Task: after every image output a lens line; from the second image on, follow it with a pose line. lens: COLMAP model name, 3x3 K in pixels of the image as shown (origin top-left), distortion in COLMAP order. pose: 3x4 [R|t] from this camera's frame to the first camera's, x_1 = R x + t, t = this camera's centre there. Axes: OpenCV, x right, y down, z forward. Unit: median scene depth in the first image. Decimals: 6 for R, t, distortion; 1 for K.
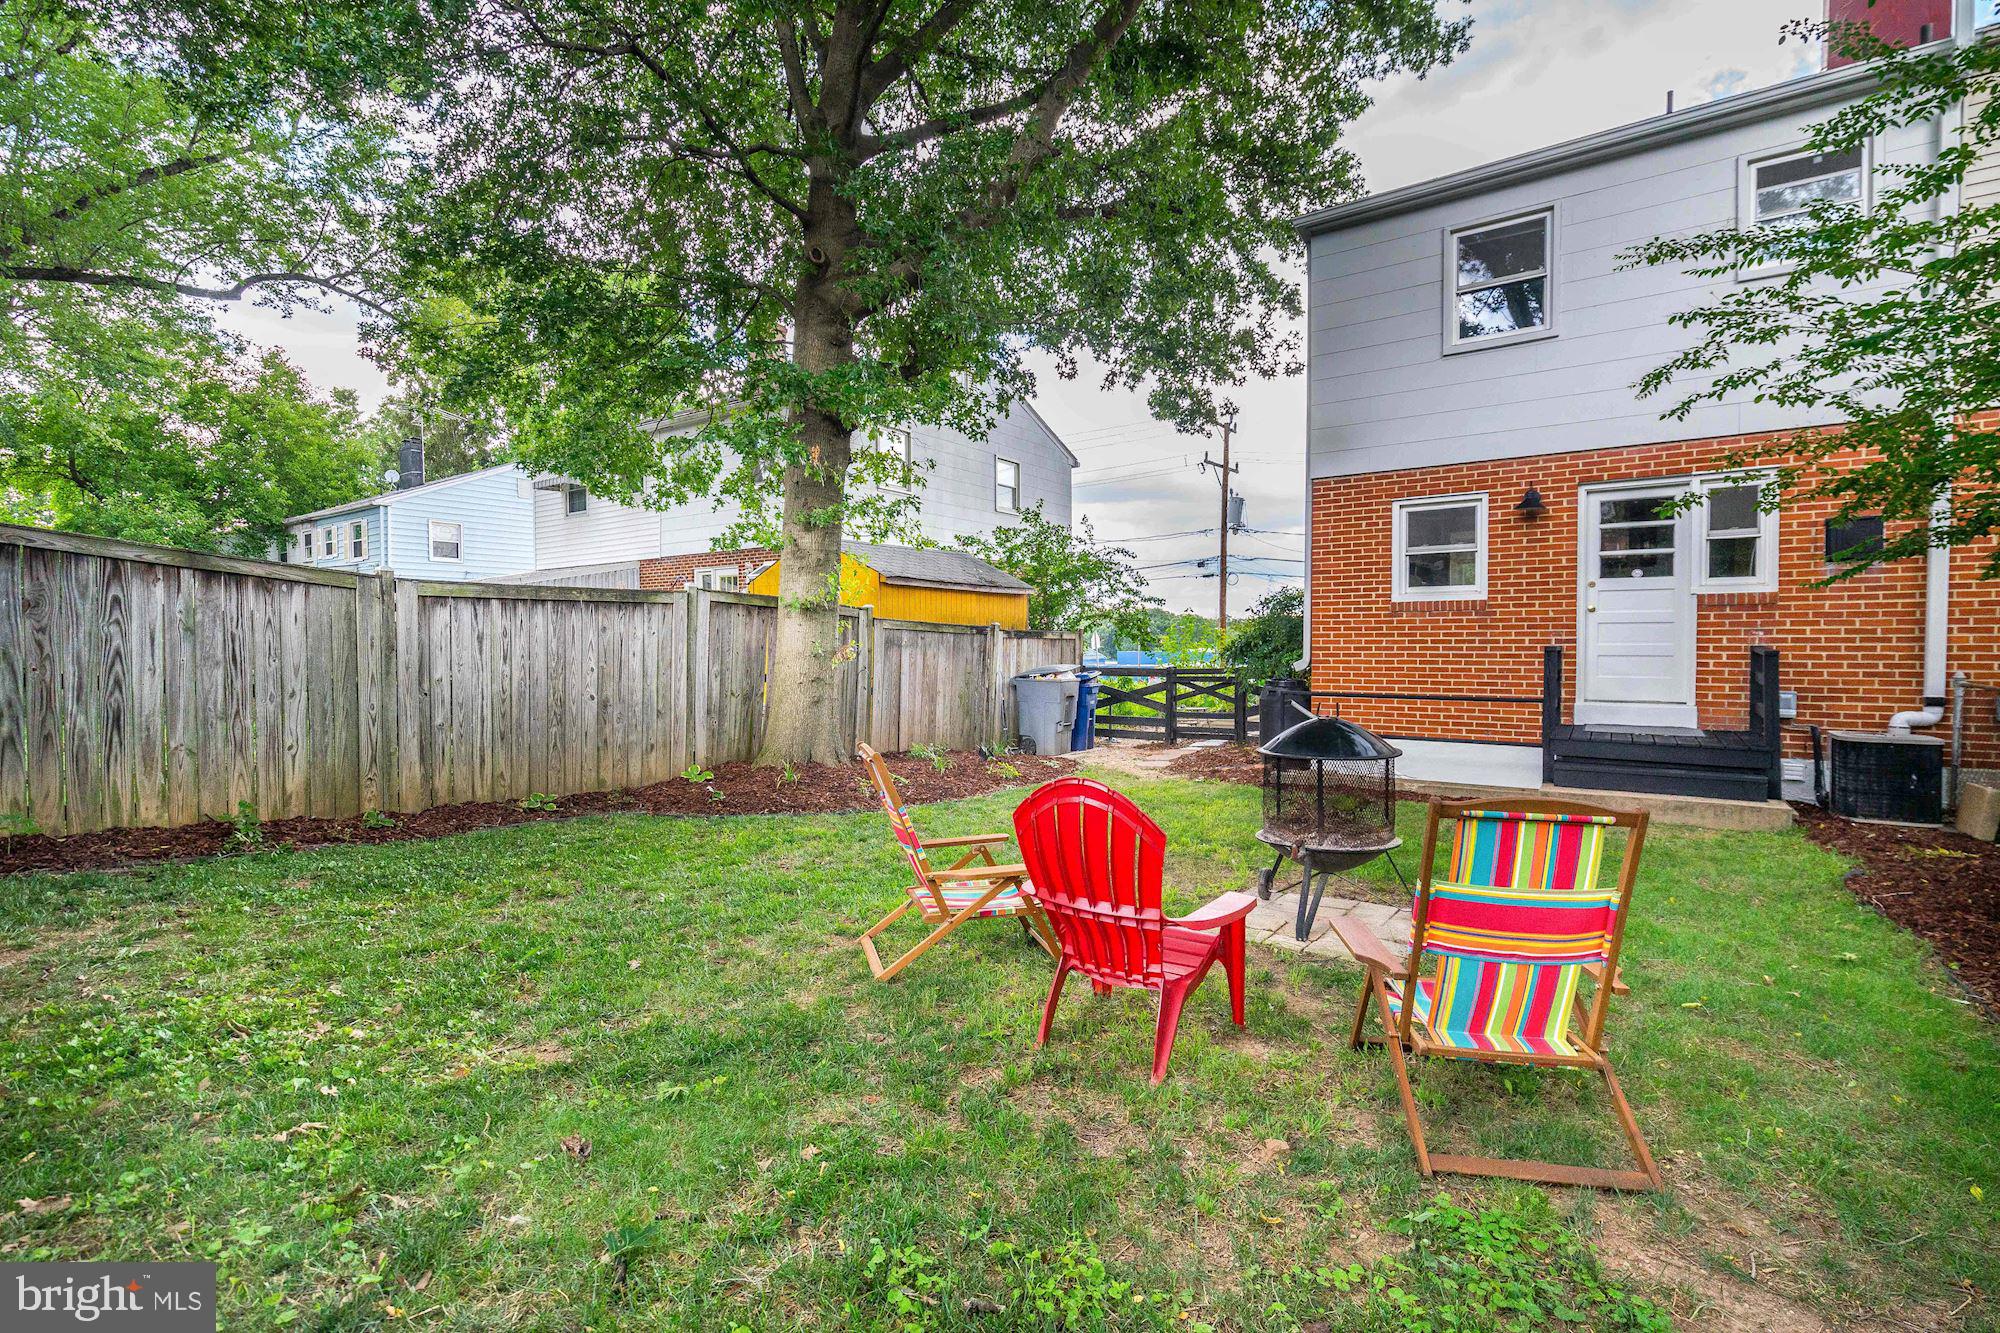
lens RADIAL K [[902.8, 0, 995.1], [0, 902.8, 663.8], [0, 0, 1]] dist [0.000547, 0.000923]
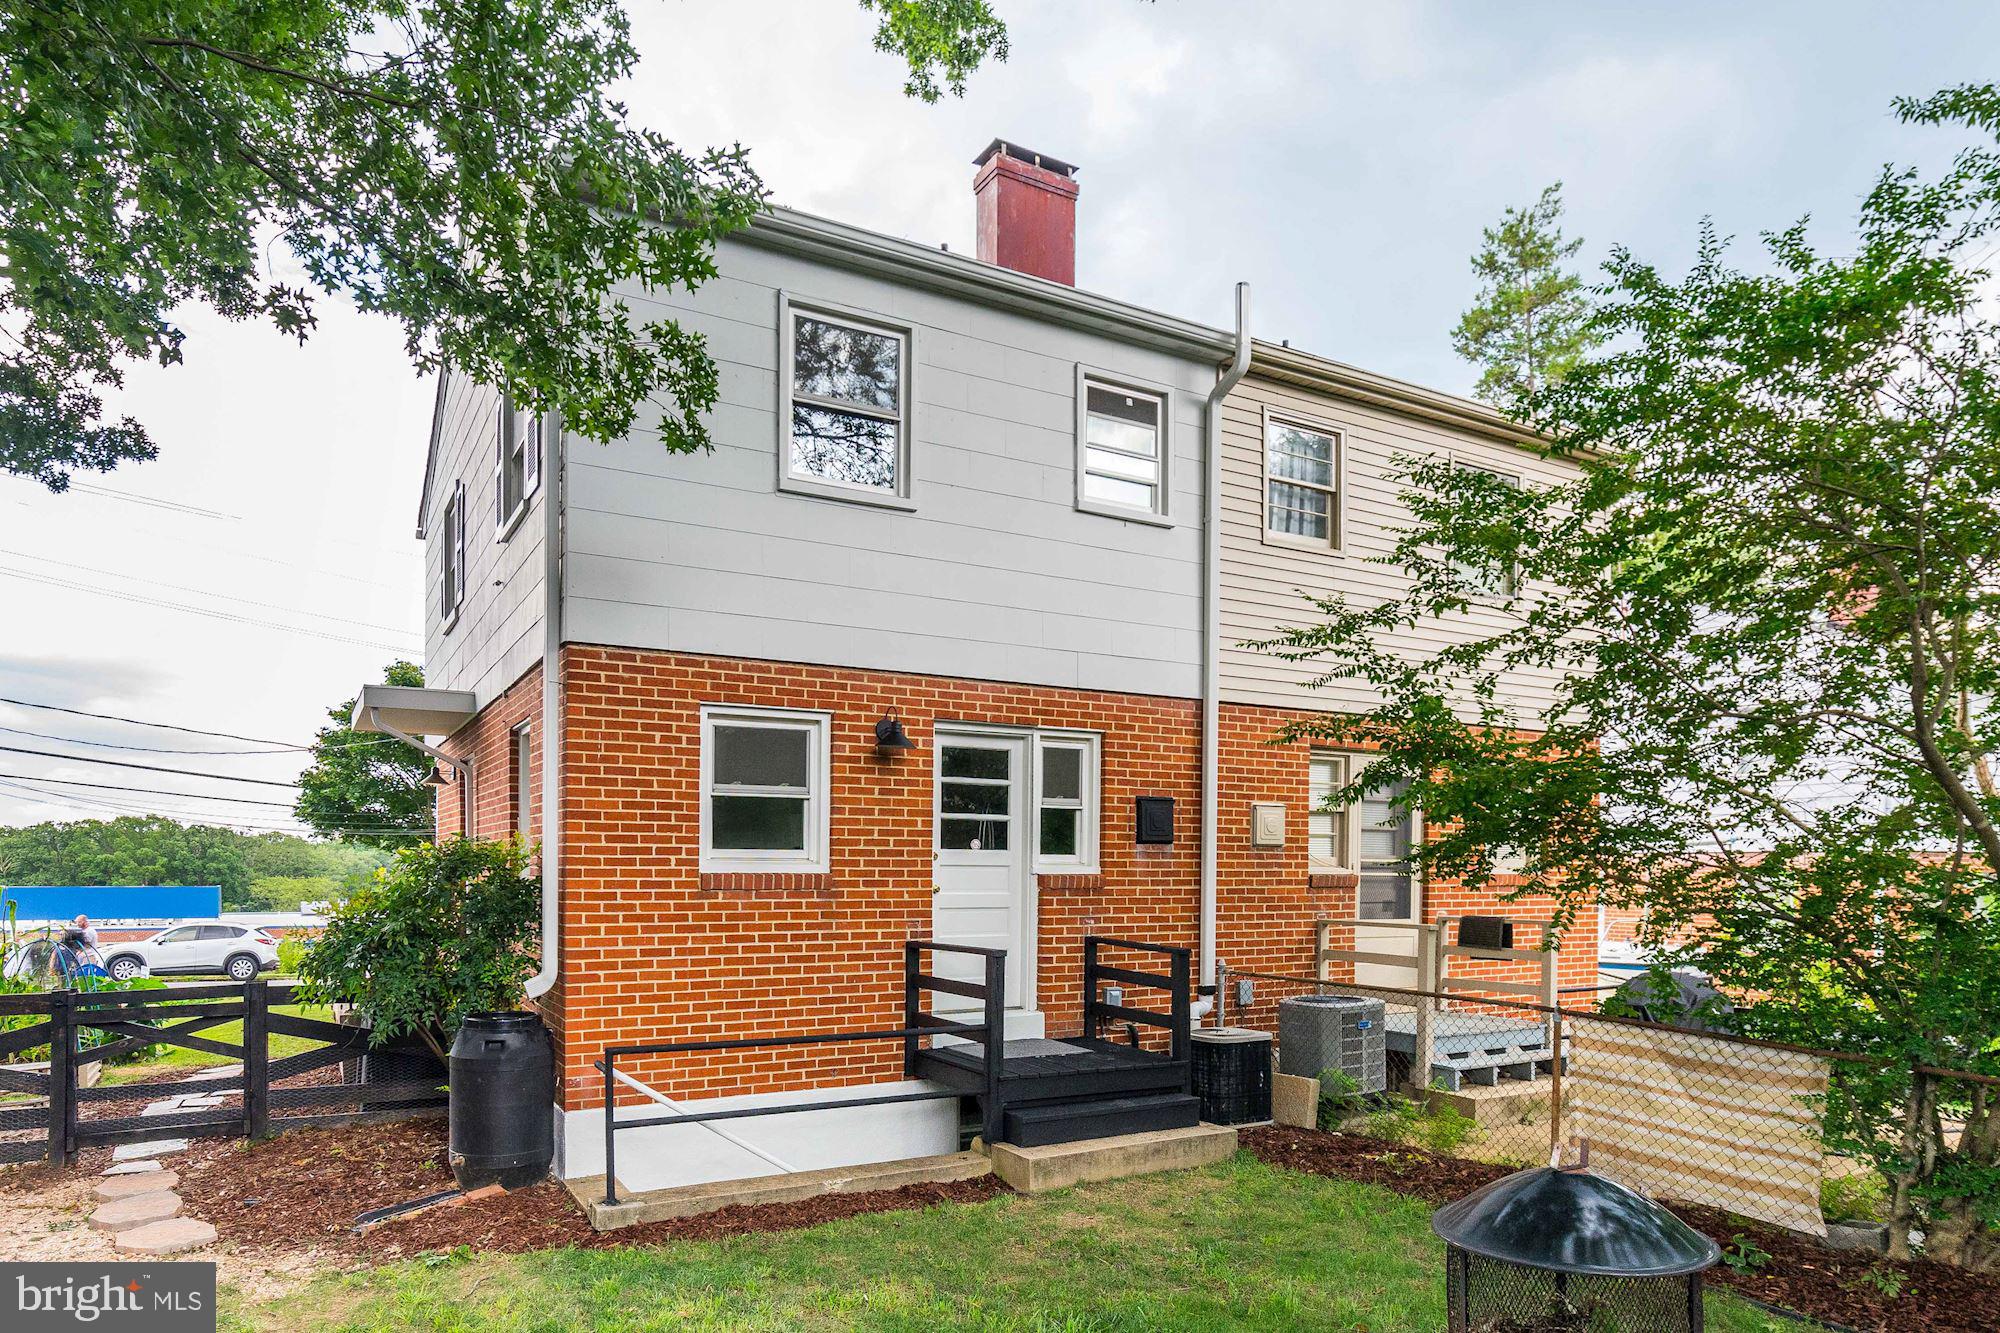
lens RADIAL K [[1204.3, 0, 953.4], [0, 1204.3, 883.3], [0, 0, 1]] dist [-0.001681, 0.001531]
pose [[0.447253, -0.002185, 0.894405, -0.219634], [0.016390, 0.999849, -0.005754, -0.060008], [-0.894258, 0.017233, 0.447221, 0.545864]]
